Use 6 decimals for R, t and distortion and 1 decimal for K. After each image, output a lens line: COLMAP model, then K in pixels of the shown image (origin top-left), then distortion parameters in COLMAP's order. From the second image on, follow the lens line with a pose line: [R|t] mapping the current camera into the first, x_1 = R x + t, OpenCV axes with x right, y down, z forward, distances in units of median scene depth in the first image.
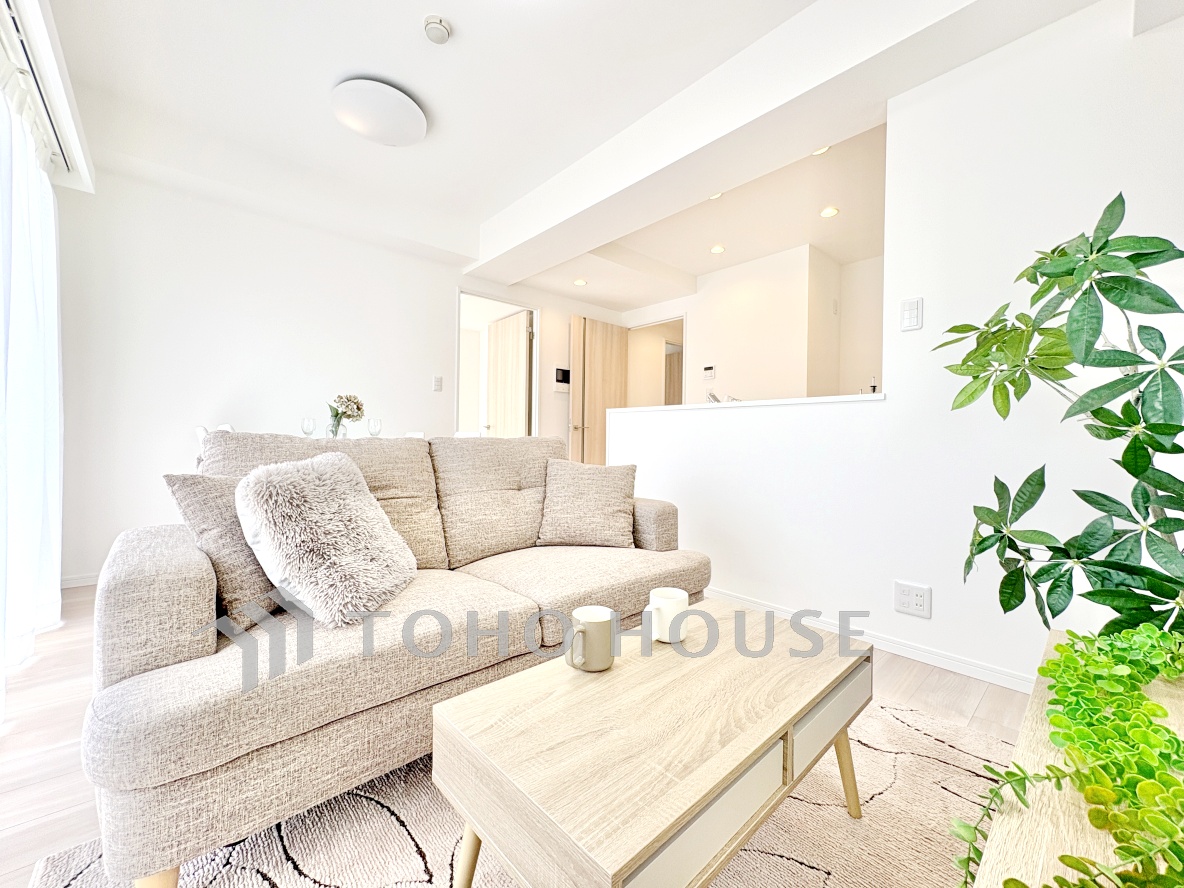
lens RADIAL K [[473.5, 0, 592.0], [0, 473.5, 444.0], [0, 0, 1]] dist [0.000085, 0.000222]
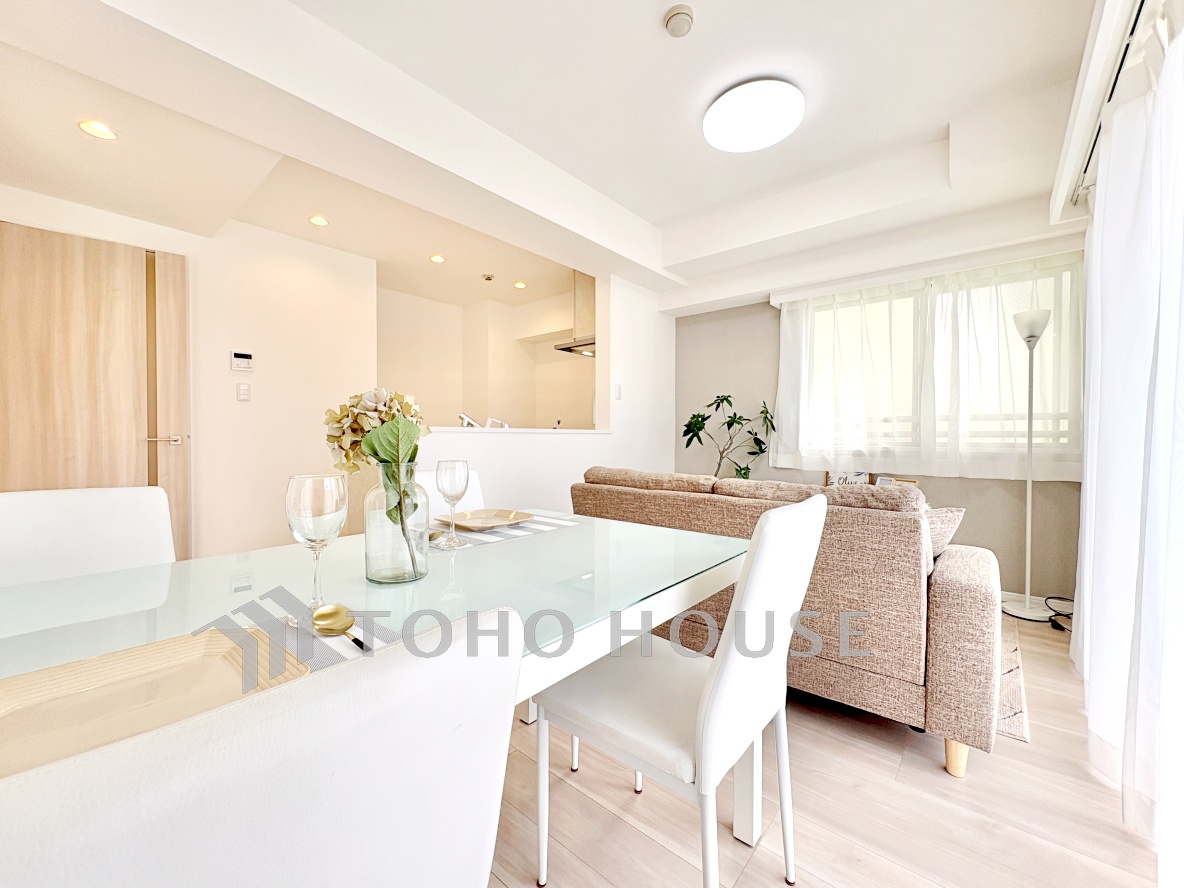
lens RADIAL K [[473.5, 0, 592.0], [0, 473.5, 444.0], [0, 0, 1]] dist [0.000085, 0.000222]
pose [[-0.129417, -0.029073, 0.991164, -0.944315], [0.000645, 0.999567, 0.029403, -0.083111], [-0.991590, 0.004444, -0.129342, 1.002321]]
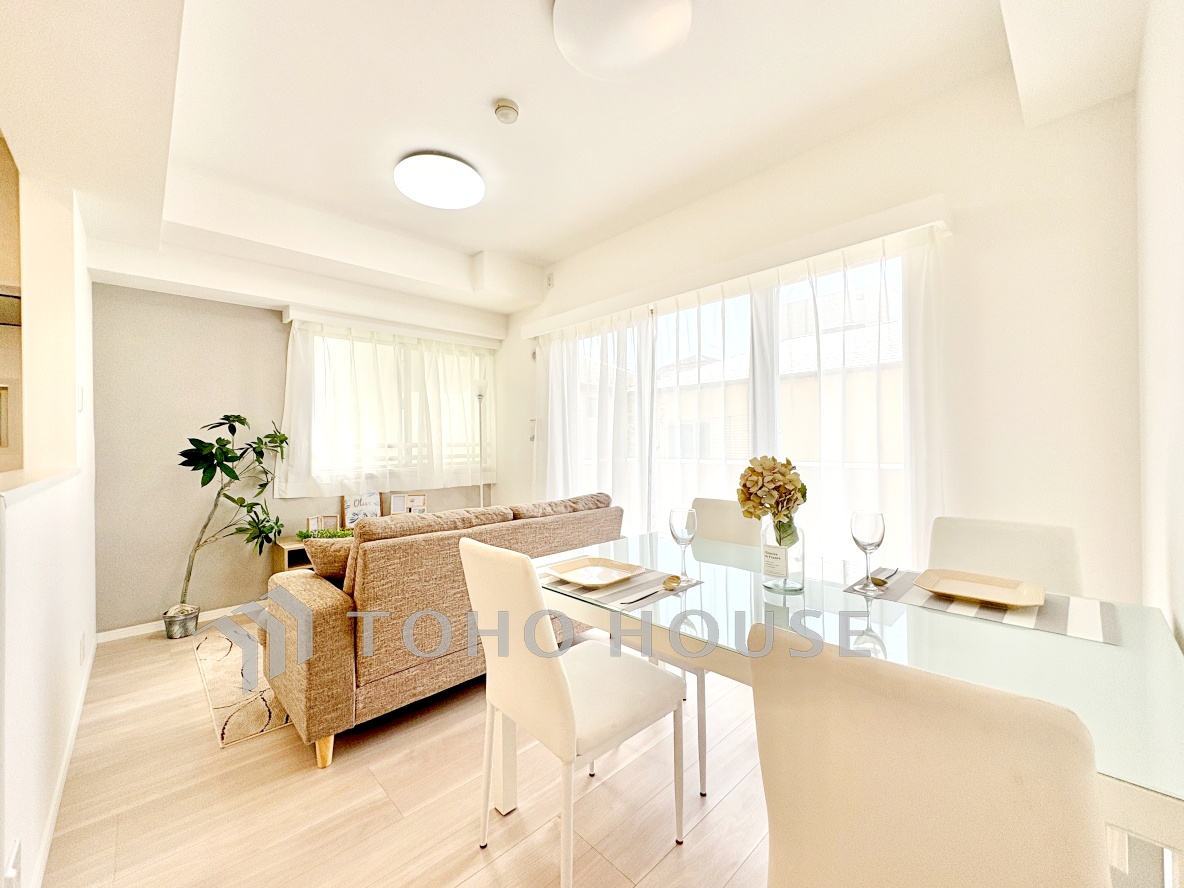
lens RADIAL K [[473.5, 0, 592.0], [0, 473.5, 444.0], [0, 0, 1]] dist [0.000085, 0.000222]
pose [[-0.999739, -0.002270, -0.022728, -0.385882], [-0.002459, 0.999963, 0.008291, -0.131786], [0.022709, 0.008345, -0.999707, 1.588356]]
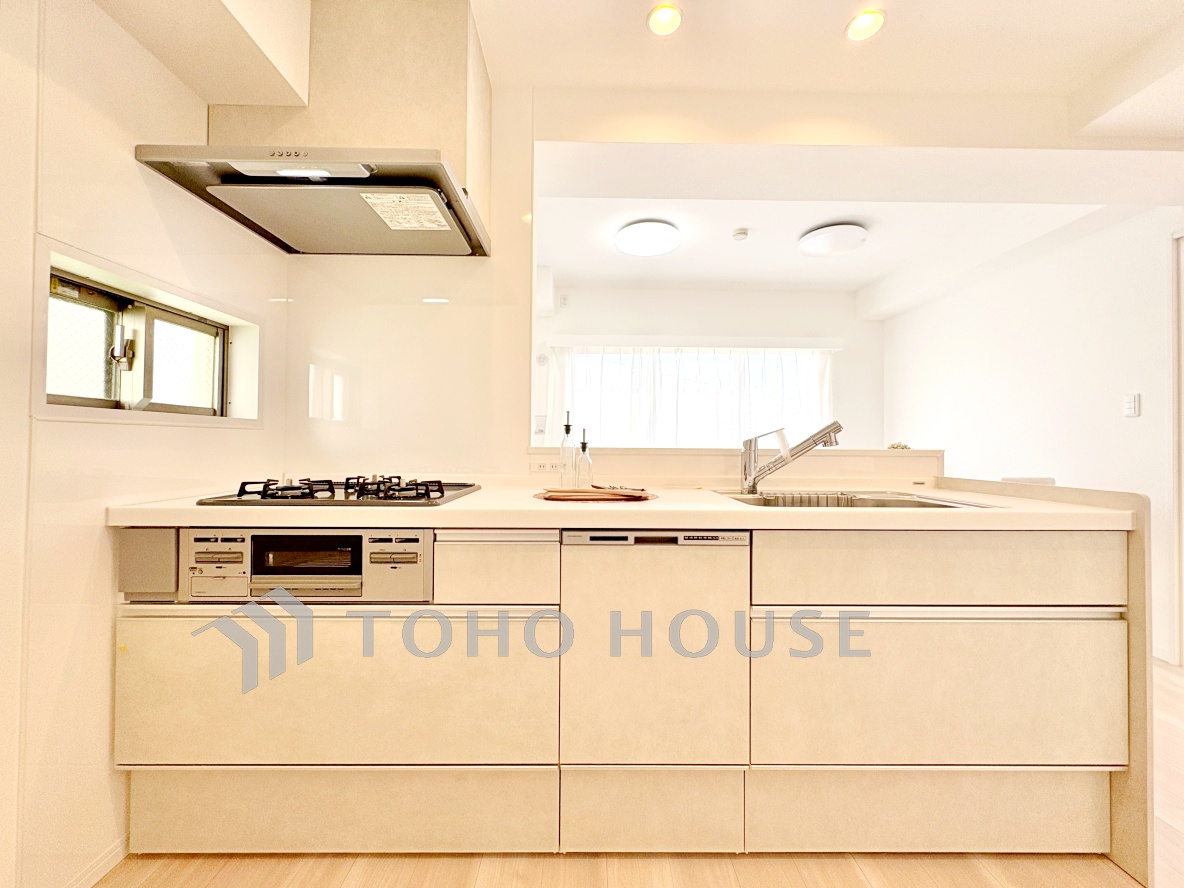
lens RADIAL K [[473.5, 0, 592.0], [0, 473.5, 444.0], [0, 0, 1]] dist [0.000085, 0.000222]
pose [[-0.664010, -0.020338, -0.747447, 0.990686], [-0.020525, 0.999749, -0.008970, -0.079859], [0.747442, 0.009385, -0.664260, 1.352439]]
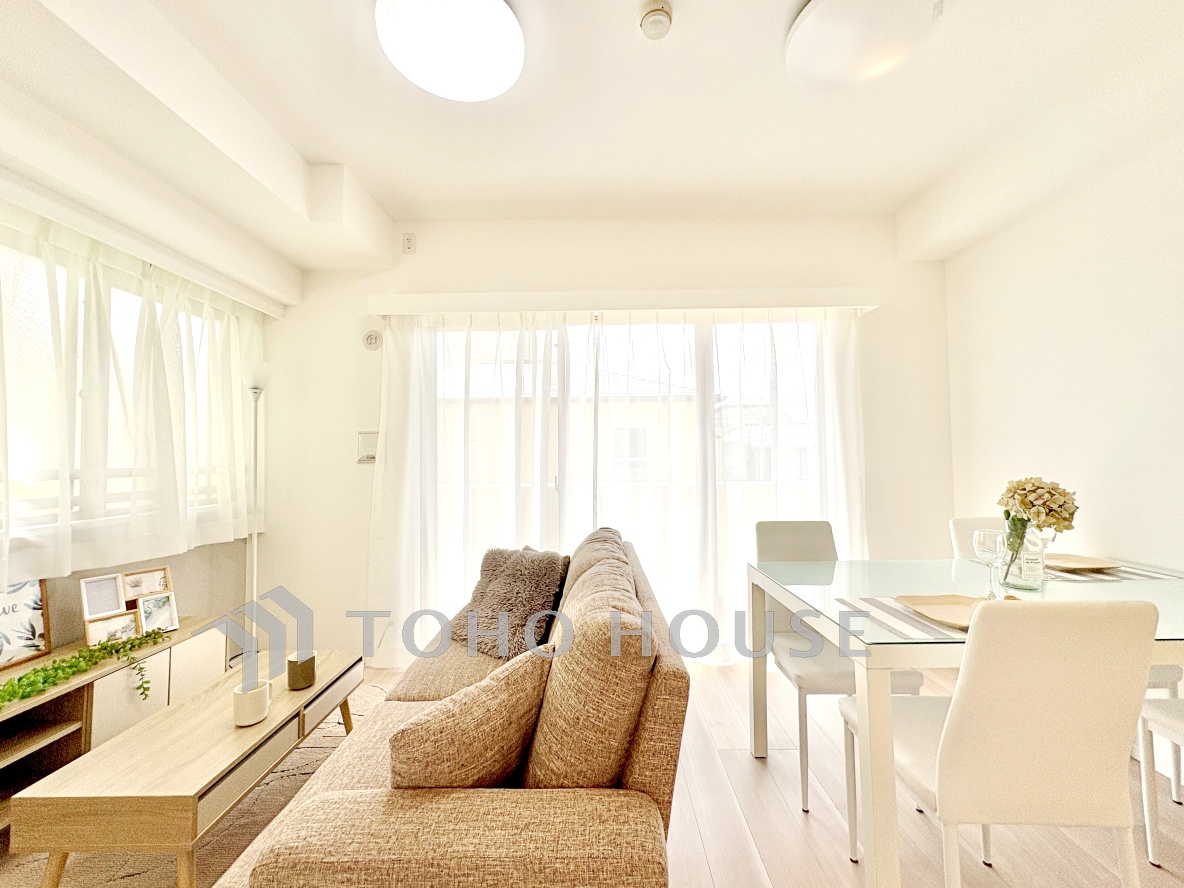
lens RADIAL K [[473.5, 0, 592.0], [0, 473.5, 444.0], [0, 0, 1]] dist [0.000085, 0.000222]
pose [[-0.682220, -0.031296, -0.730477, 0.215686], [-0.001873, 0.999155, -0.041058, -0.129648], [0.731145, -0.026642, -0.681702, 1.112279]]
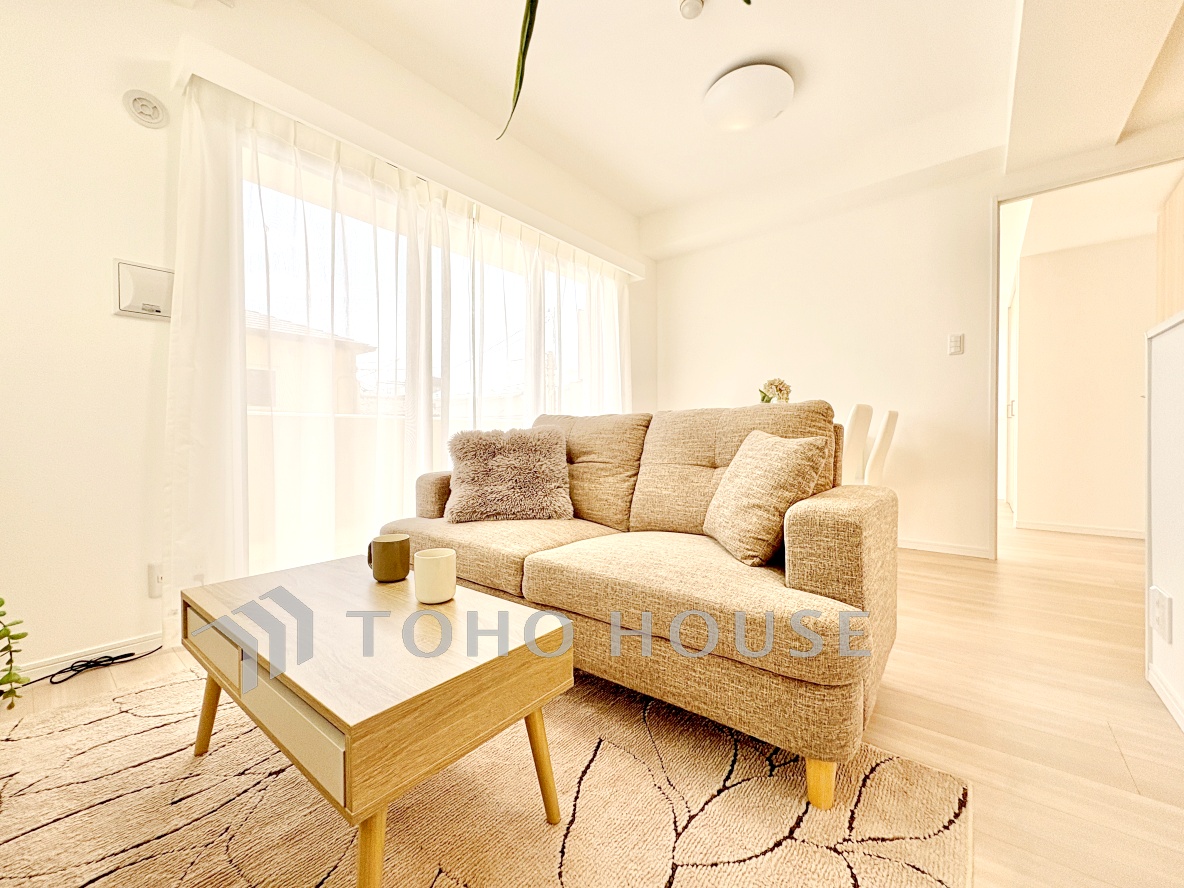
lens RADIAL K [[473.5, 0, 592.0], [0, 473.5, 444.0], [0, 0, 1]] dist [0.000085, 0.000222]
pose [[0.151614, 0.003676, -0.988433, 0.495256], [0.003622, 0.999984, 0.004275, 0.038607], [0.988433, -0.004228, 0.151598, 0.500596]]
